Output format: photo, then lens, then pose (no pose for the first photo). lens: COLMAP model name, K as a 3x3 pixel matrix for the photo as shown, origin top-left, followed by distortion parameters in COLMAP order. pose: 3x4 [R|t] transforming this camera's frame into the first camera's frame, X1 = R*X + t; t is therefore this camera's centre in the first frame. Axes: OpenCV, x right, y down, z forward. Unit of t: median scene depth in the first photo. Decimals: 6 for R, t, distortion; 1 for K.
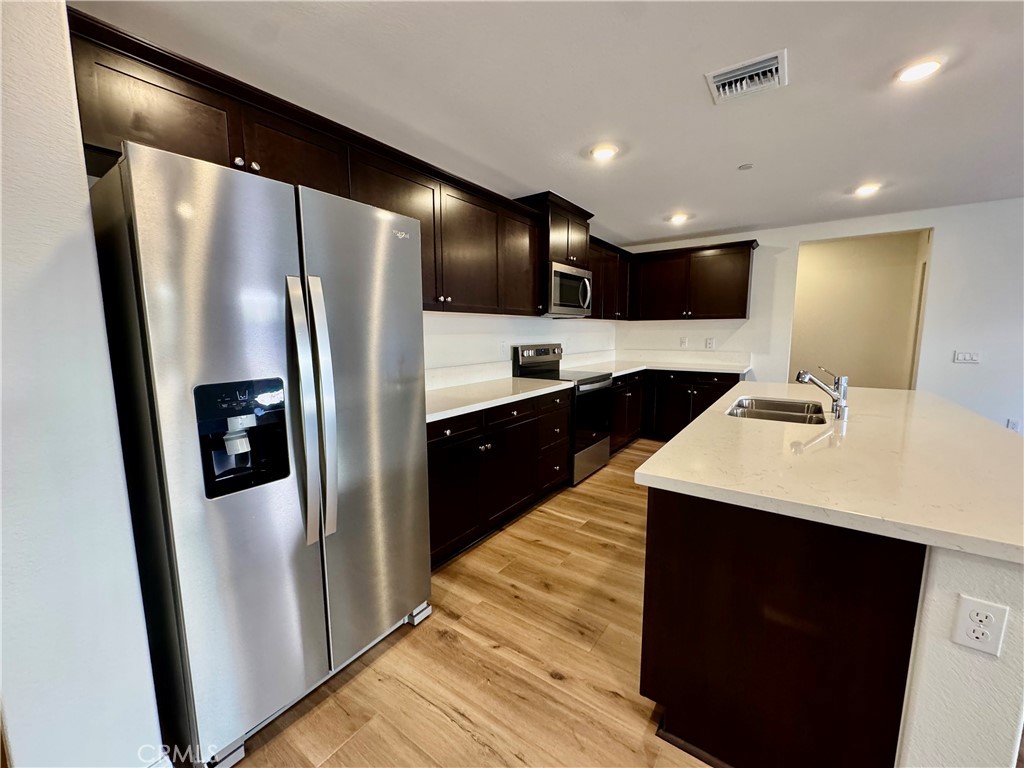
lens RADIAL K [[410.5, 0, 512.0], [0, 410.5, 384.0], [0, 0, 1]] dist [-0.000630, -0.000087]
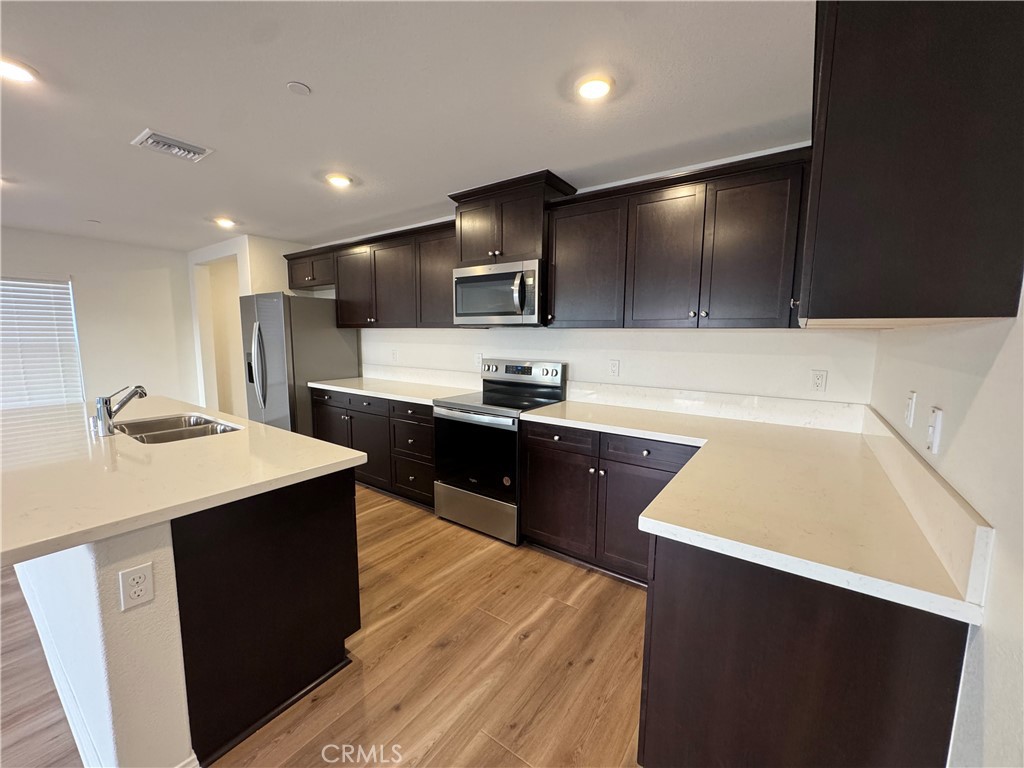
lens RADIAL K [[410.5, 0, 512.0], [0, 410.5, 384.0], [0, 0, 1]] dist [-0.000630, -0.000087]
pose [[-0.008149, 0.126033, -0.991993, 0.974520], [-0.136716, 0.982570, 0.125958, -0.166588], [0.990577, 0.136647, 0.009224, 1.081983]]
